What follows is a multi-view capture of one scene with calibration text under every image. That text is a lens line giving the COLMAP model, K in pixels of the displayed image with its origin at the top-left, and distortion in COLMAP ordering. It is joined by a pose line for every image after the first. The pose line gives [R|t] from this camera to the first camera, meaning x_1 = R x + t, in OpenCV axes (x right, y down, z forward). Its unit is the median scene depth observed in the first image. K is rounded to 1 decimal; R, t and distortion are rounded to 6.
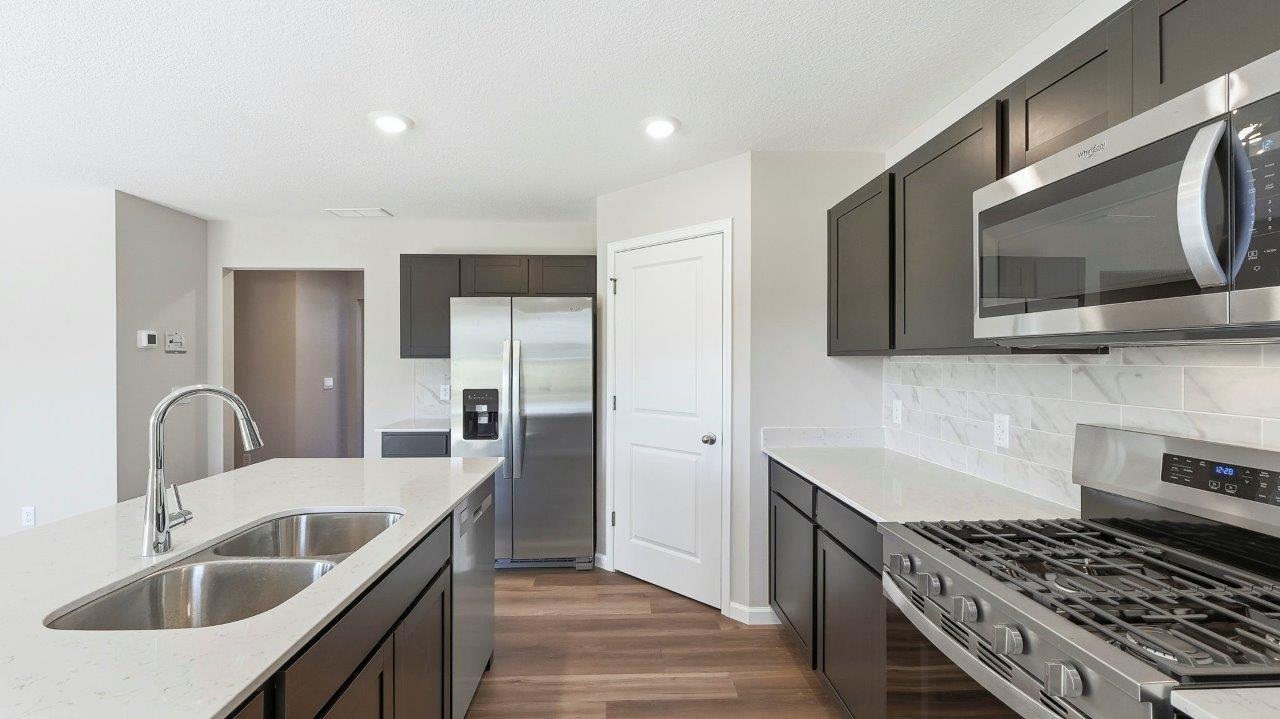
lens RADIAL K [[531.3, 0, 637.9], [0, 531.3, 357.3], [0, 0, 1]] dist [-0.002979, -0.000316]
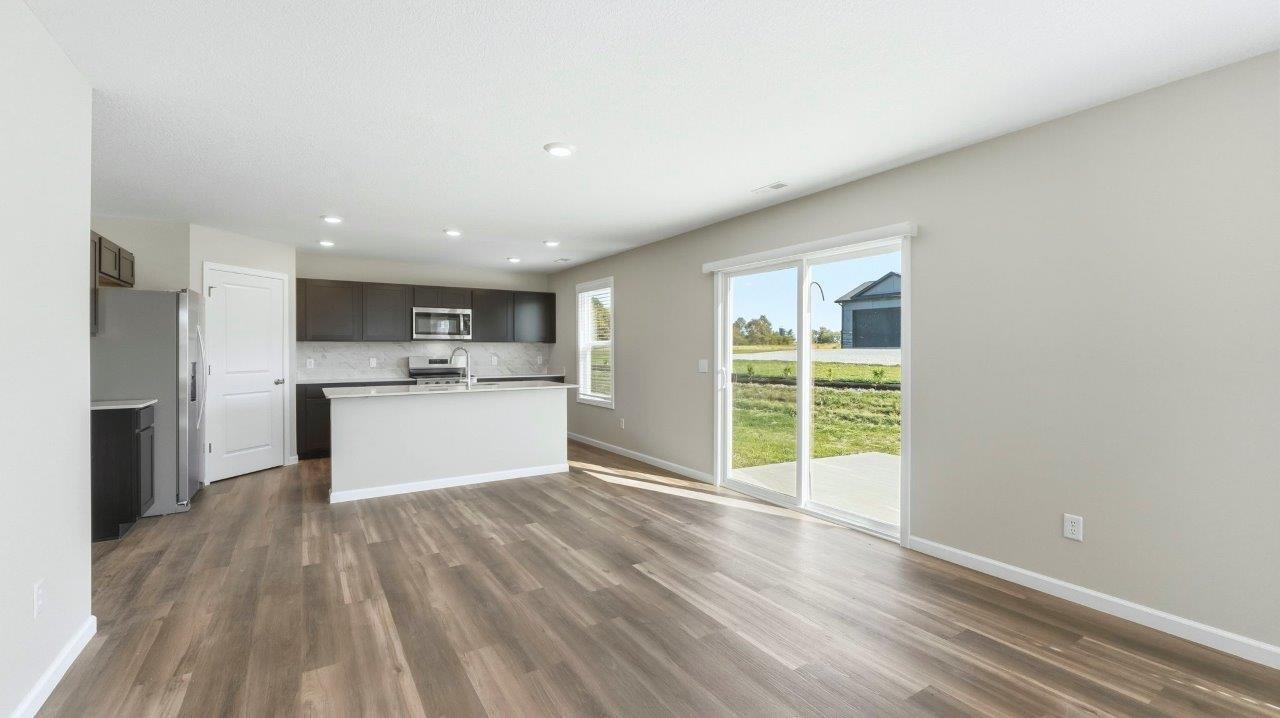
lens RADIAL K [[531.3, 0, 637.9], [0, 531.3, 356.8], [0, 0, 1]] dist [-0.002979, -0.000316]
pose [[-0.504912, -0.005852, 0.863151, -3.625256], [0.002910, 0.999960, 0.008482, 0.075668], [-0.863166, 0.006795, -0.504875, 1.349432]]
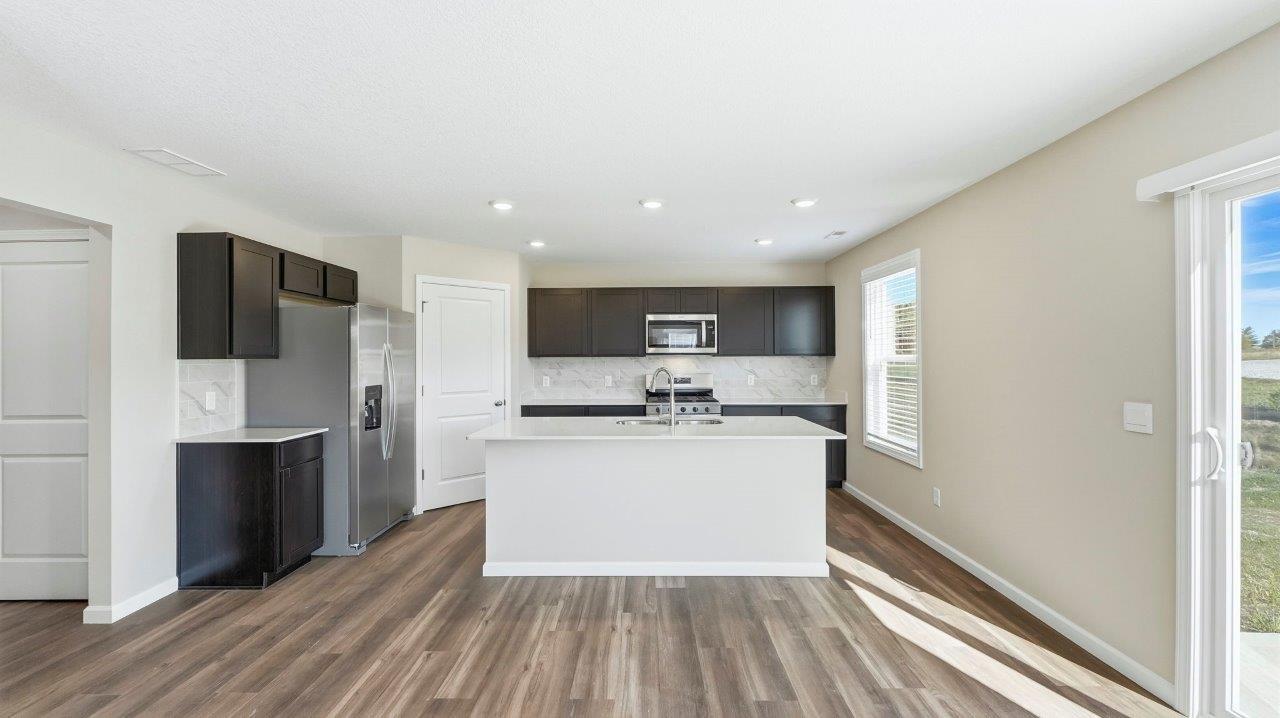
lens RADIAL K [[531.3, 0, 637.9], [0, 531.3, 356.8], [0, 0, 1]] dist [-0.002979, -0.000316]
pose [[0.046077, 0.006632, 0.998916, -2.633652], [0.001685, 0.999976, -0.006717, 0.015943], [-0.998936, 0.001993, 0.046065, 0.716103]]
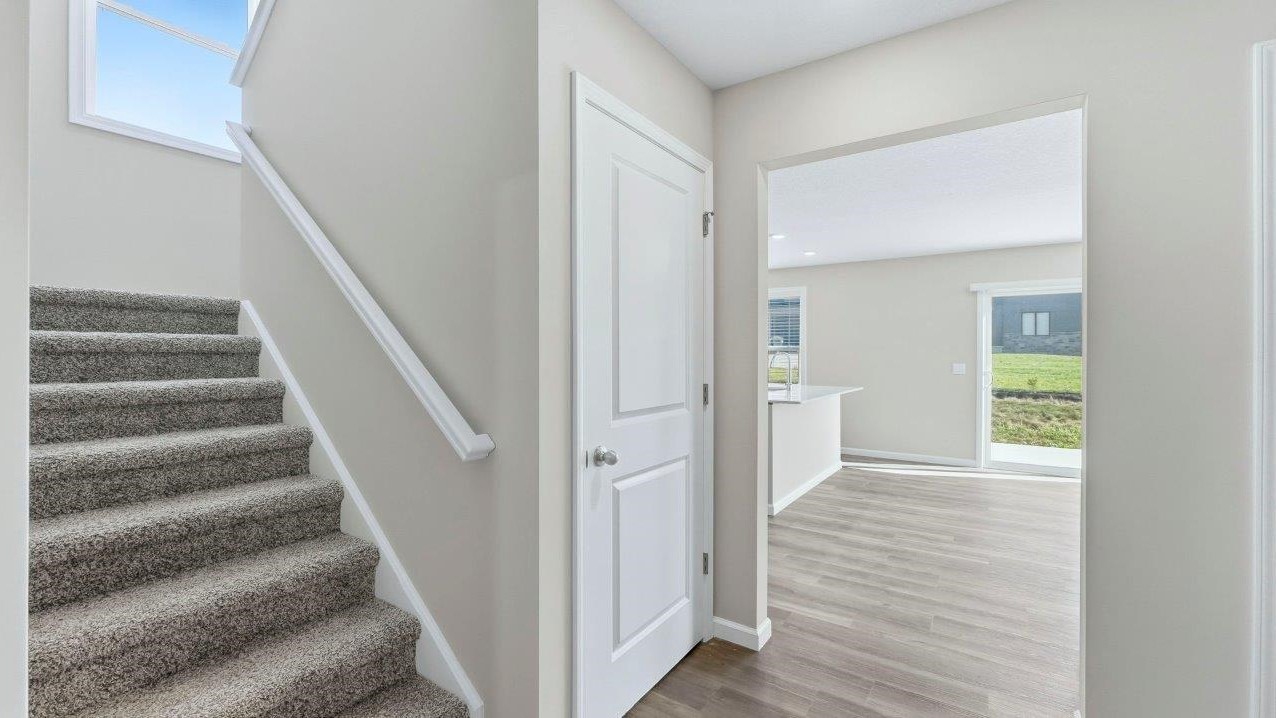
lens RADIAL K [[529.6, 0, 635.9], [0, 529.6, 356.8], [0, 0, 1]] dist [-0.002979, -0.000316]
pose [[-0.804027, -0.000331, 0.594593, -1.694964], [0.000374, 0.999999, 0.001062, 0.067299], [-0.594593, 0.001076, -0.804026, 3.564960]]
